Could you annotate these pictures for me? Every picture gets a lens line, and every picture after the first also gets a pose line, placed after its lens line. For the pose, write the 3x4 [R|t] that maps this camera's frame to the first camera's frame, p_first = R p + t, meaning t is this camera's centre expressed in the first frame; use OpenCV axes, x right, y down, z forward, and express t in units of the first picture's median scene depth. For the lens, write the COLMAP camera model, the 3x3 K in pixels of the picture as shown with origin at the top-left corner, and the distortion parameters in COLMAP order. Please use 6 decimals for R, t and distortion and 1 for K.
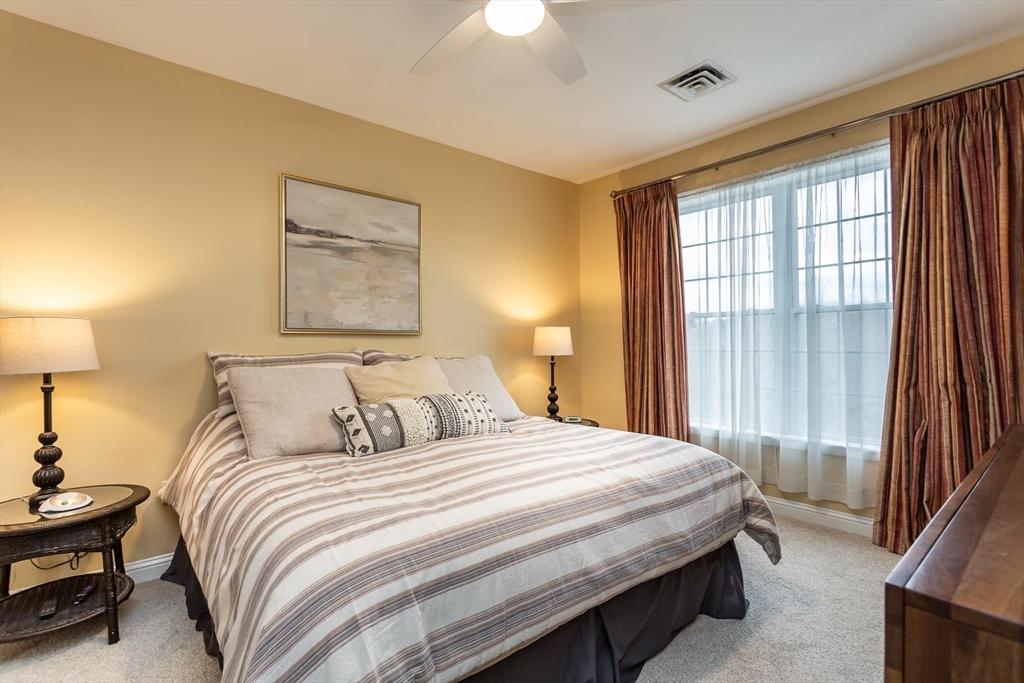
lens RADIAL K [[488.7, 0, 510.3], [0, 488.7, 340.4], [0, 0, 1]] dist [-0.001191, 0.003691]
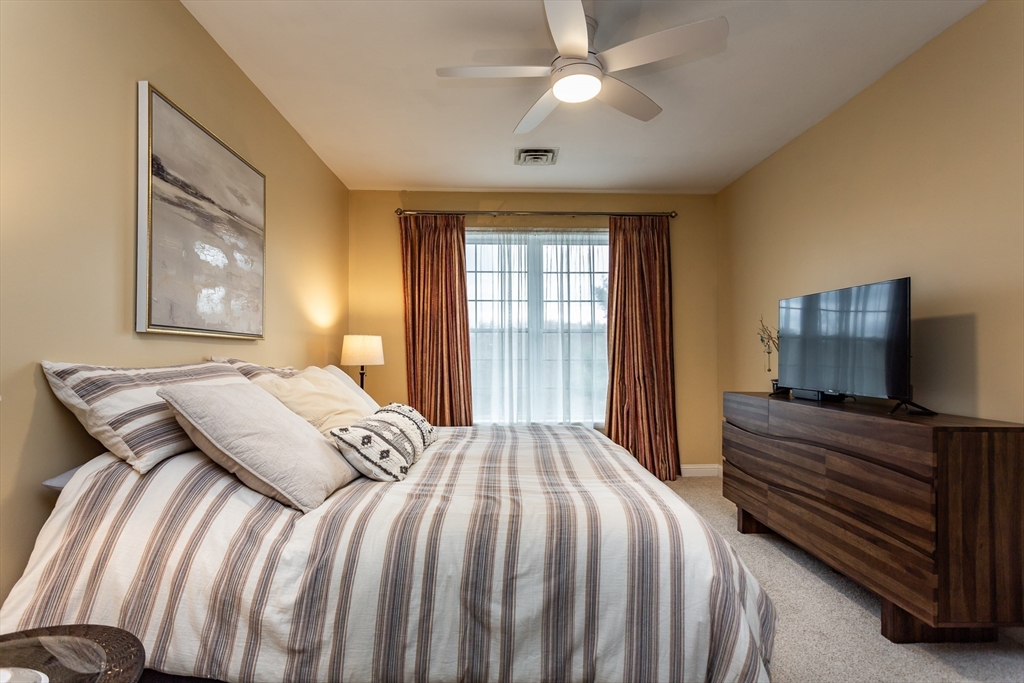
lens RADIAL K [[488.7, 0, 518.0], [0, 488.7, 335.0], [0, 0, 1]] dist [-0.001191, 0.003691]
pose [[0.613617, 0.036241, 0.788771, -0.567285], [-0.007442, 0.999167, -0.040119, 0.008850], [-0.789568, 0.018747, 0.613376, 0.197178]]
